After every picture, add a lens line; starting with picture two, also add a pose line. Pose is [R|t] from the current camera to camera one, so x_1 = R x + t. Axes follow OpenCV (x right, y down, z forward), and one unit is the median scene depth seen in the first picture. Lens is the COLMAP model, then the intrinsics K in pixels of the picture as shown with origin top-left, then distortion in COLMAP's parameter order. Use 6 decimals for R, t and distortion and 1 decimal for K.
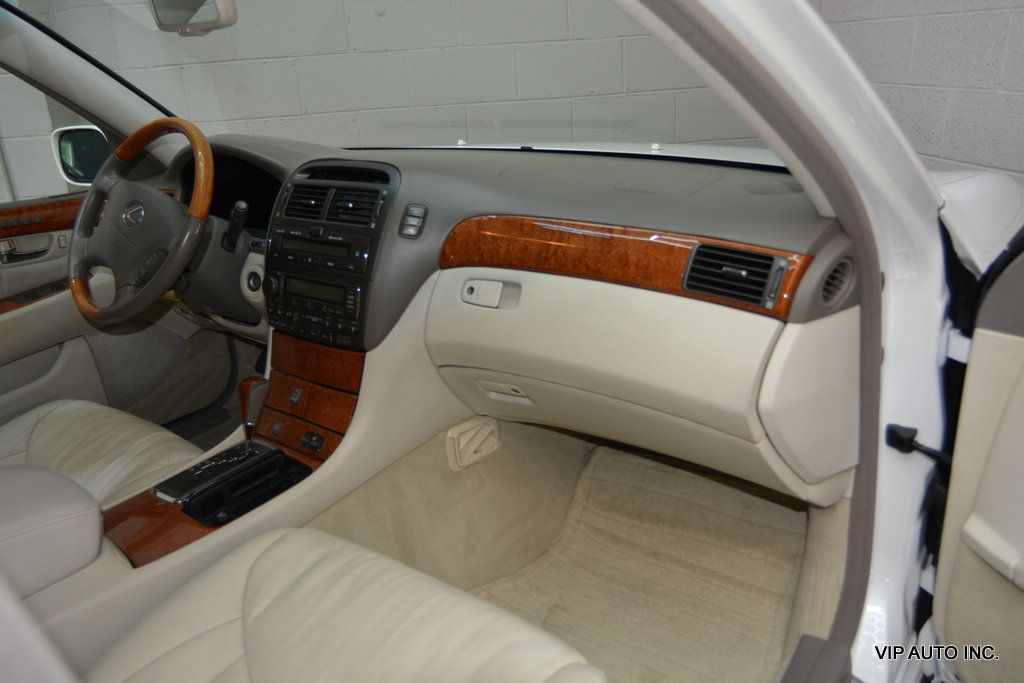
lens RADIAL K [[781.8, 0, 503.4], [0, 781.8, 331.6], [0, 0, 1]] dist [-0.001033, -0.001589]
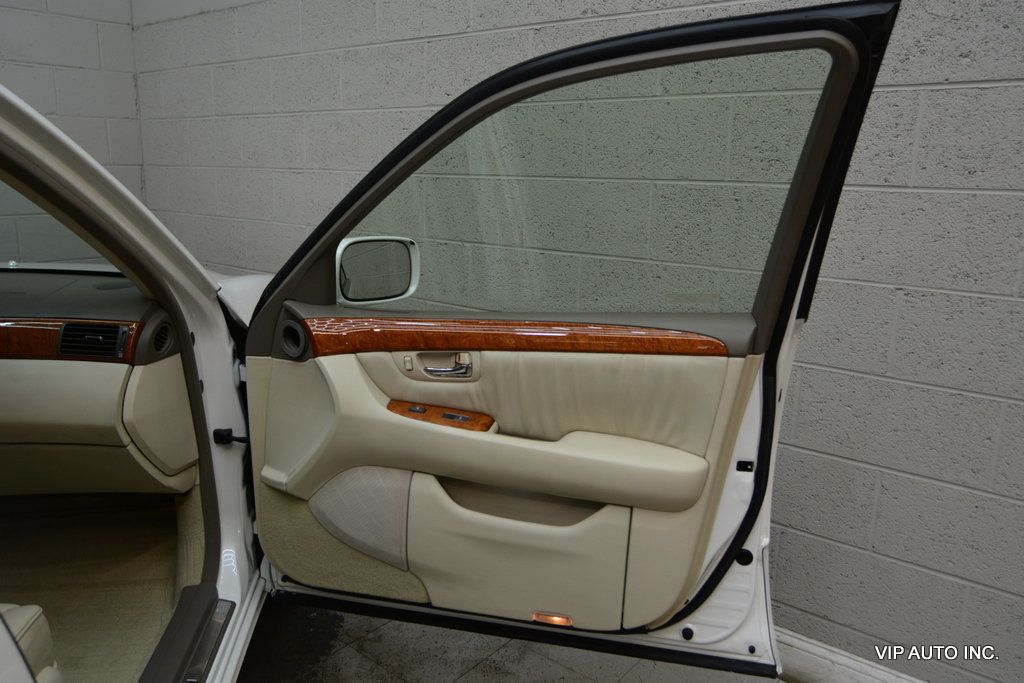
lens RADIAL K [[781.8, 0, 503.4], [0, 781.8, 331.6], [0, 0, 1]] dist [-0.001033, -0.001589]
pose [[0.713326, -0.085758, 0.695565, -0.185983], [0.190034, 0.978971, -0.074187, 0.166354], [-0.674576, 0.185100, 0.714623, -0.605841]]
